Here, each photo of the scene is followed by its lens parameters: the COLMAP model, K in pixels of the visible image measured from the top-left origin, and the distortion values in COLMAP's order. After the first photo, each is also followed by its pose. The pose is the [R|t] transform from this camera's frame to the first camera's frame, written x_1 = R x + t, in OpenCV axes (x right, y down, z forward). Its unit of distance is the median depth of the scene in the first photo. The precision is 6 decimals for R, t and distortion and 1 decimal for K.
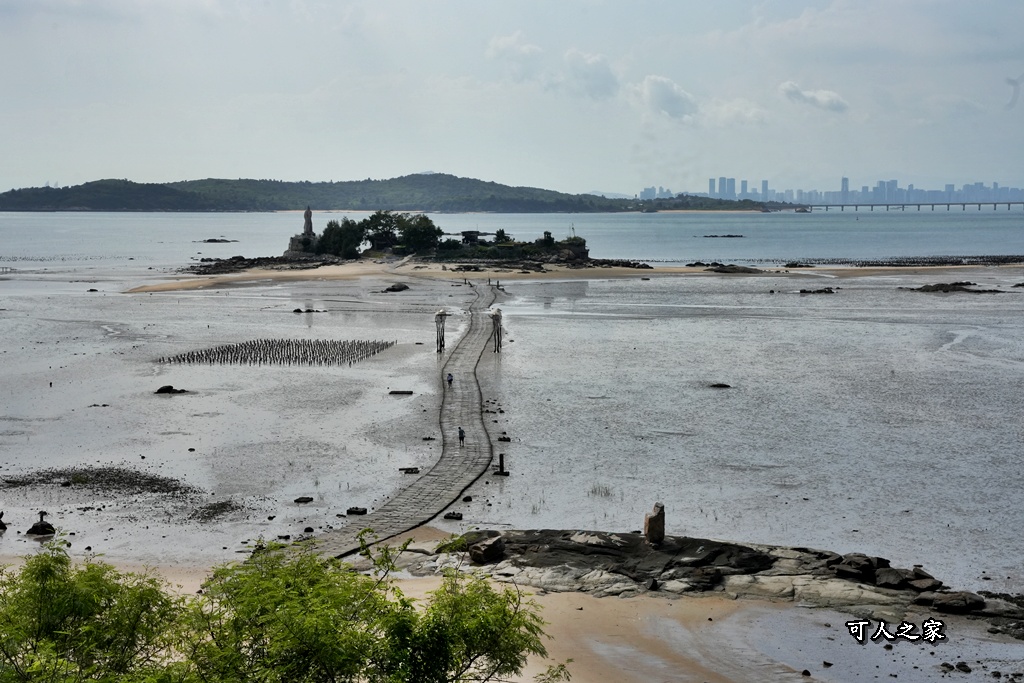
lens RADIAL K [[1784.7, 0, 512.0], [0, 1784.7, 341.5], [0, 0, 1]] dist [0.225566, 0.217058]
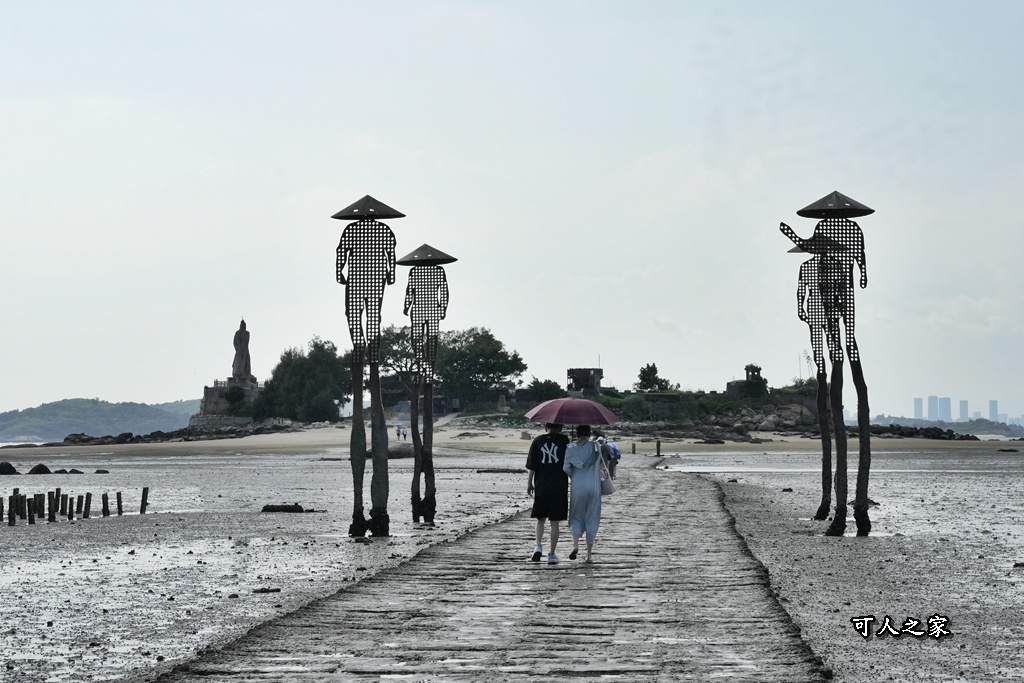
lens RADIAL K [[2429.4, 0, 512.0], [0, 2429.4, 341.5], [0, 0, 1]] dist [0.077301, 0.065494]
pose [[0.998755, -0.003879, -0.049733, -0.010691], [-0.001992, 0.993074, -0.117472, 0.005568], [0.049844, 0.117425, 0.991830, 0.373997]]
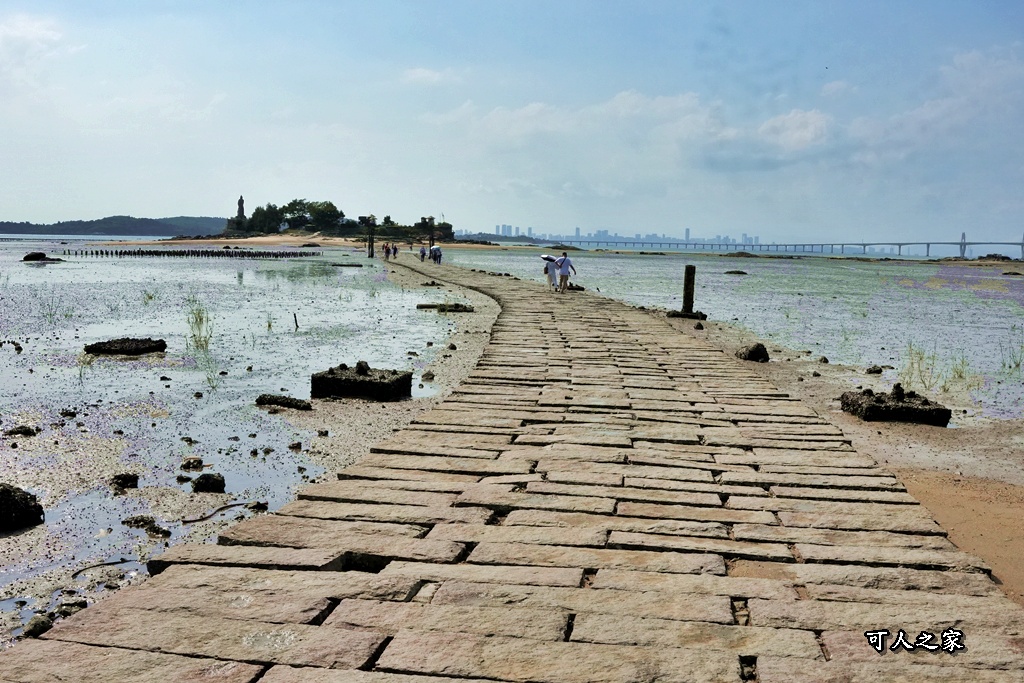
lens RADIAL K [[1097.2, 0, 512.0], [0, 1097.2, 341.5], [0, 0, 1]] dist [-0.134128, 0.025130]
pose [[0.991522, 0.015027, 0.129067, -0.018274], [-0.016741, 0.999785, 0.012207, 0.018833], [-0.128856, -0.014265, 0.991561, 0.187326]]
